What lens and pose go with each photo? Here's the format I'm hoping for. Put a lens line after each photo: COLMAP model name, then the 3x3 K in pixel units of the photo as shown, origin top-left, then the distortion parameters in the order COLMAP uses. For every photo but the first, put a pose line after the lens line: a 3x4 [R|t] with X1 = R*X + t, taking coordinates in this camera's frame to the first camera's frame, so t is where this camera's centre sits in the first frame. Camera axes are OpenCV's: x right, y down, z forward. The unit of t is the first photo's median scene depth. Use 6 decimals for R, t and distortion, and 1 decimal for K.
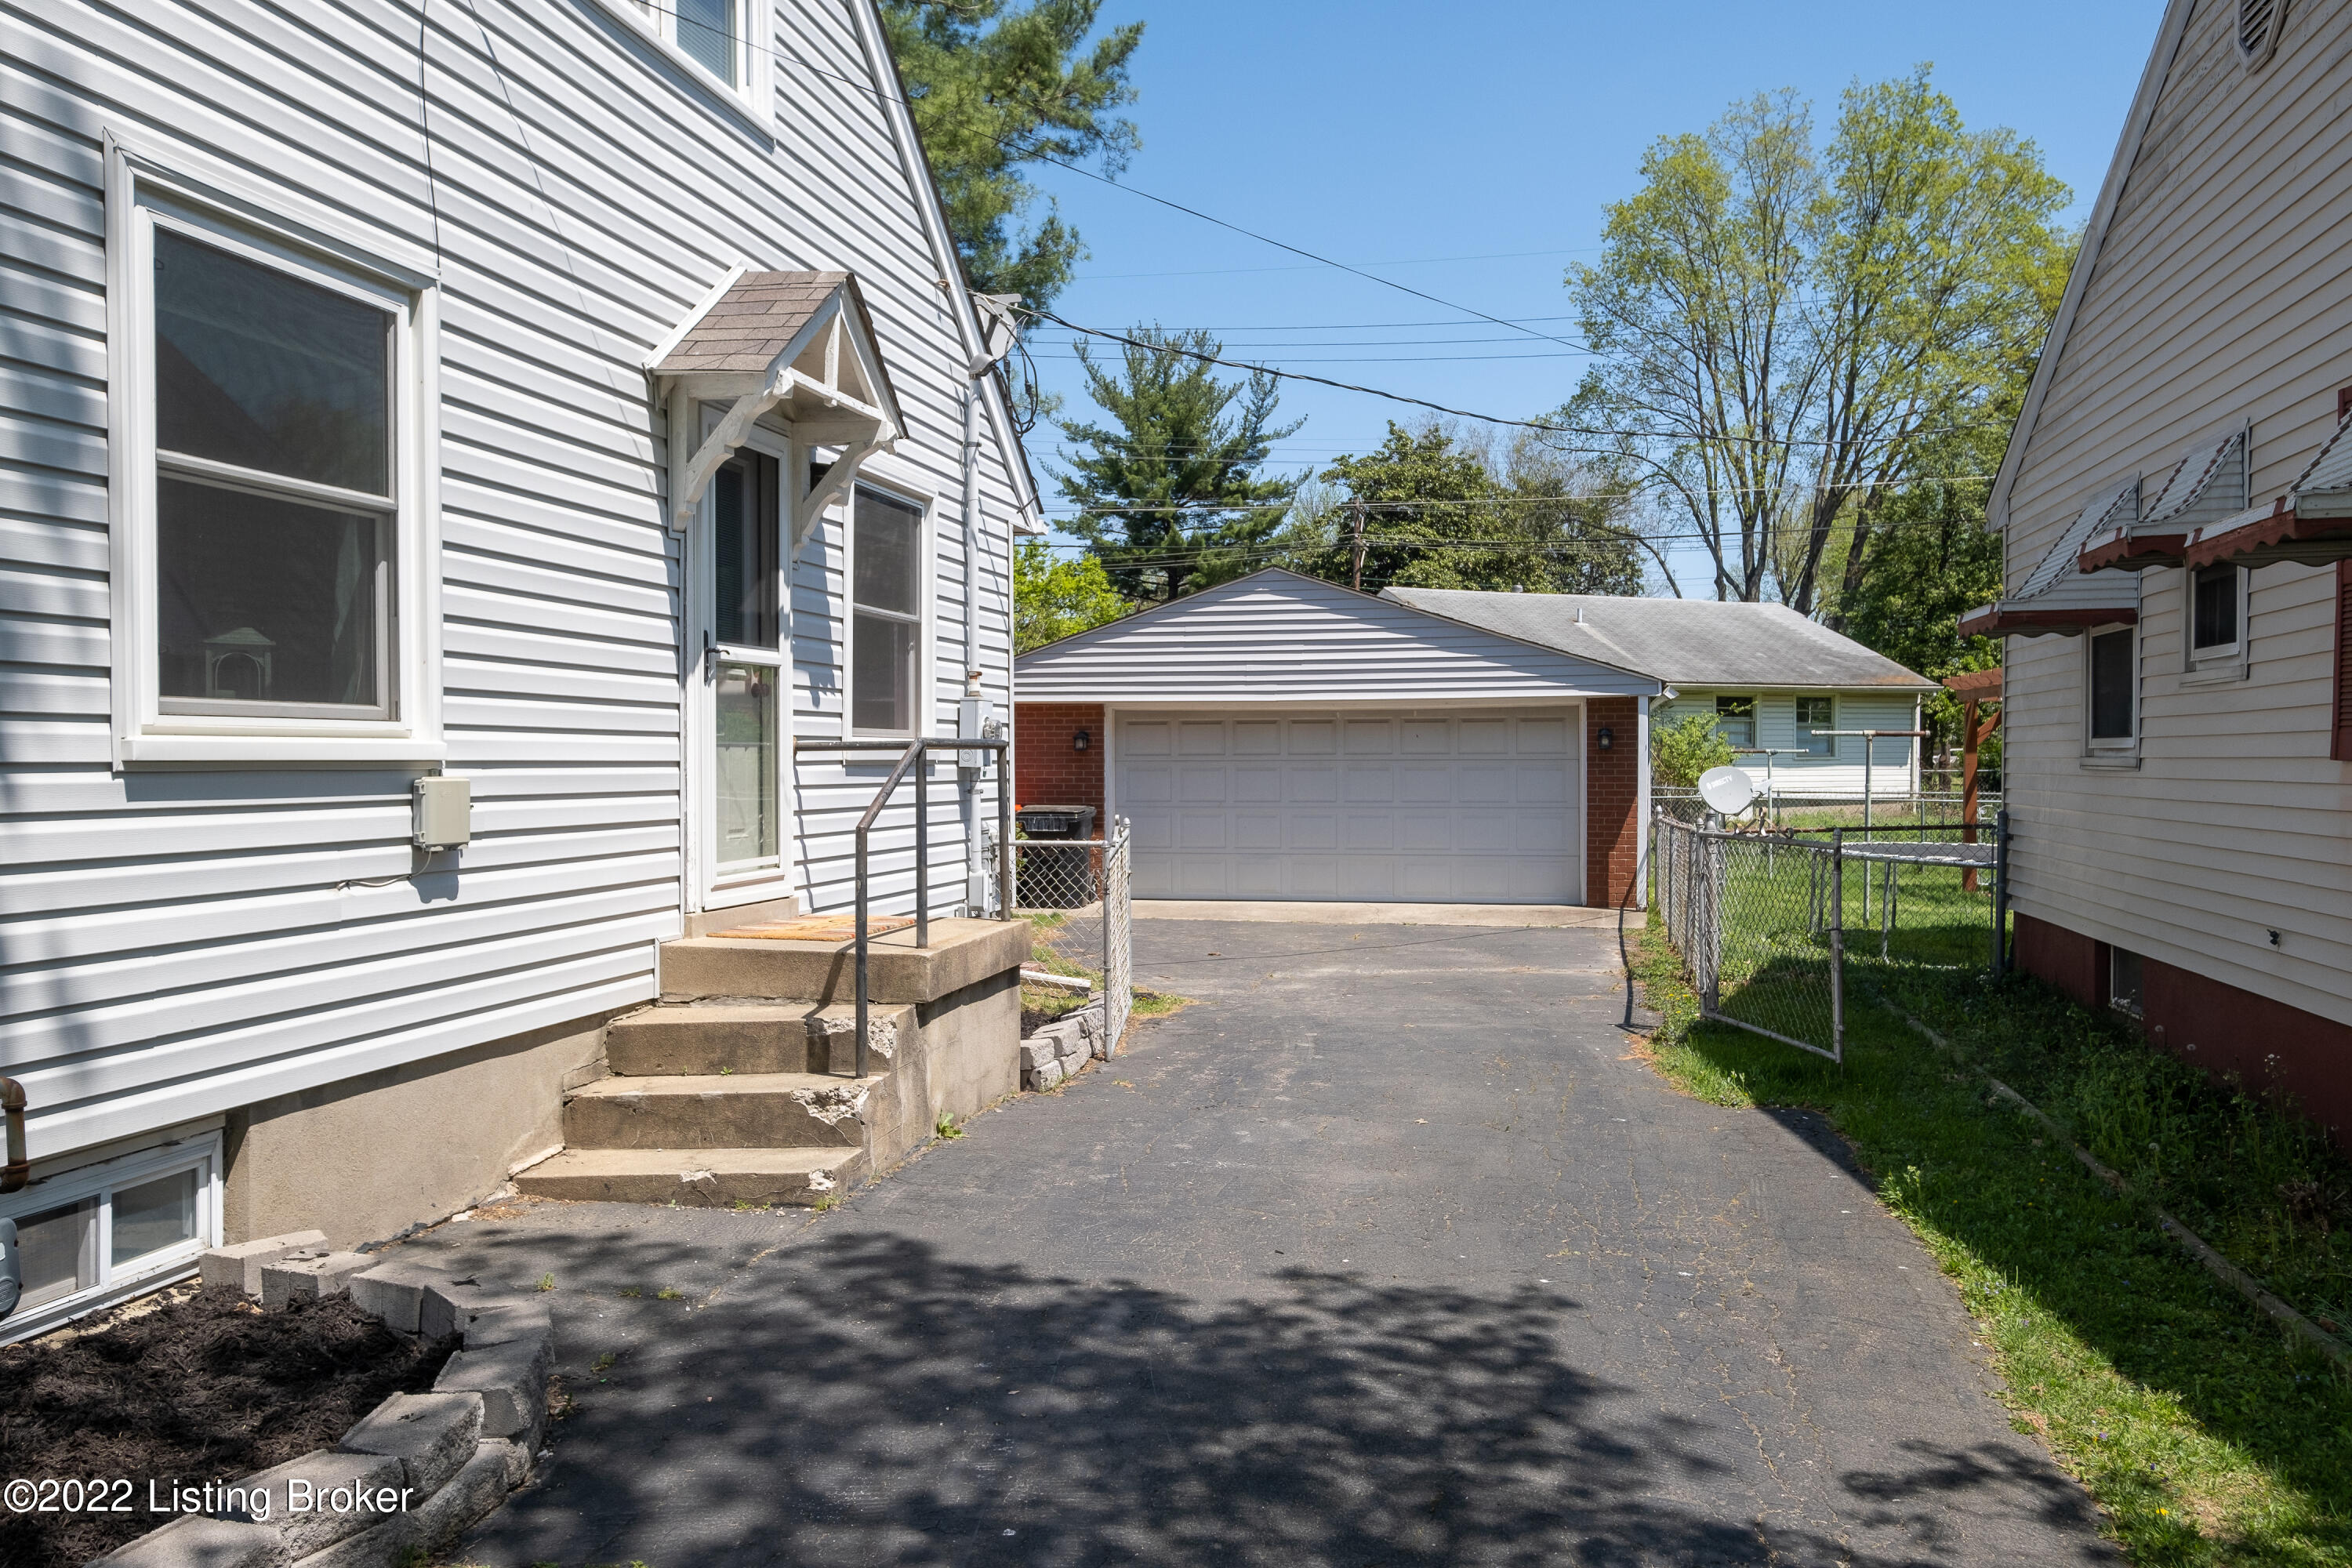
lens RADIAL K [[1734.6, 0, 1176.0], [0, 1734.6, 784.0], [0, 0, 1]] dist [-0.000532, -0.000183]
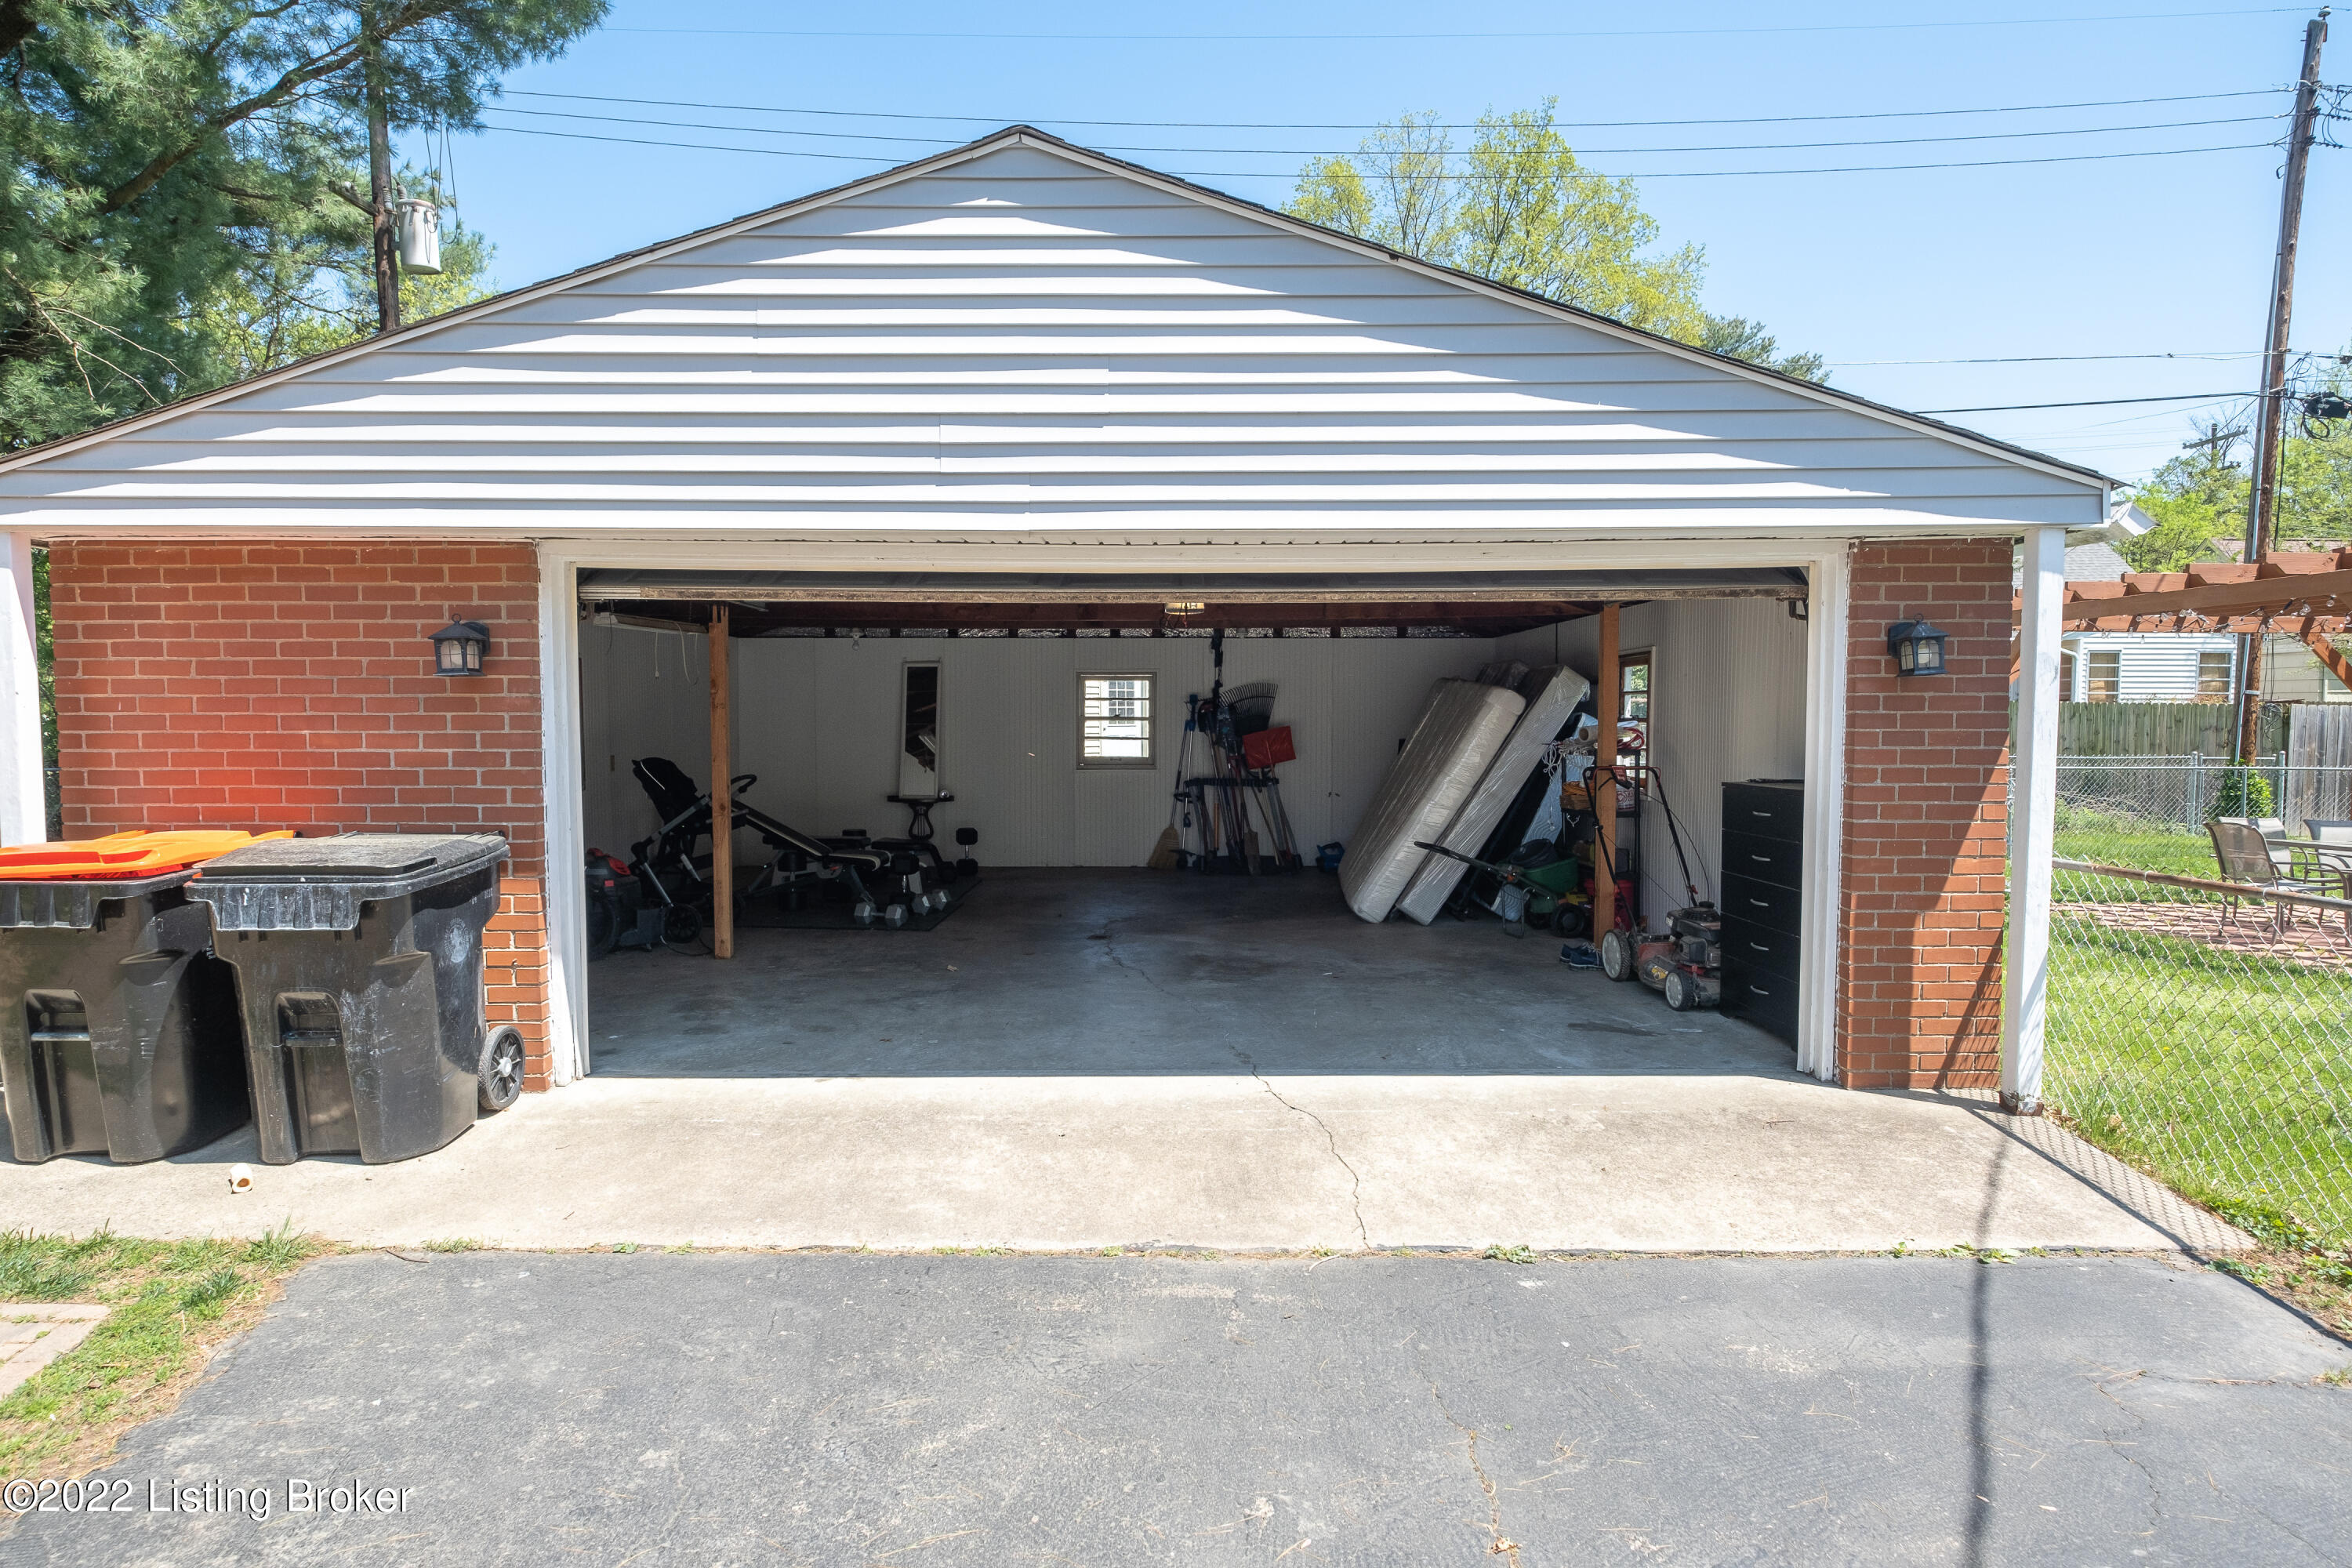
lens RADIAL K [[1264.6, 0, 1176.0], [0, 1264.6, 784.0], [0, 0, 1]] dist [-0.001079, -0.000153]
pose [[0.972456, -0.008771, 0.232921, 0.023938], [0.002260, 0.999600, 0.028205, -0.004939], [-0.233075, -0.026902, 0.972087, 0.721975]]
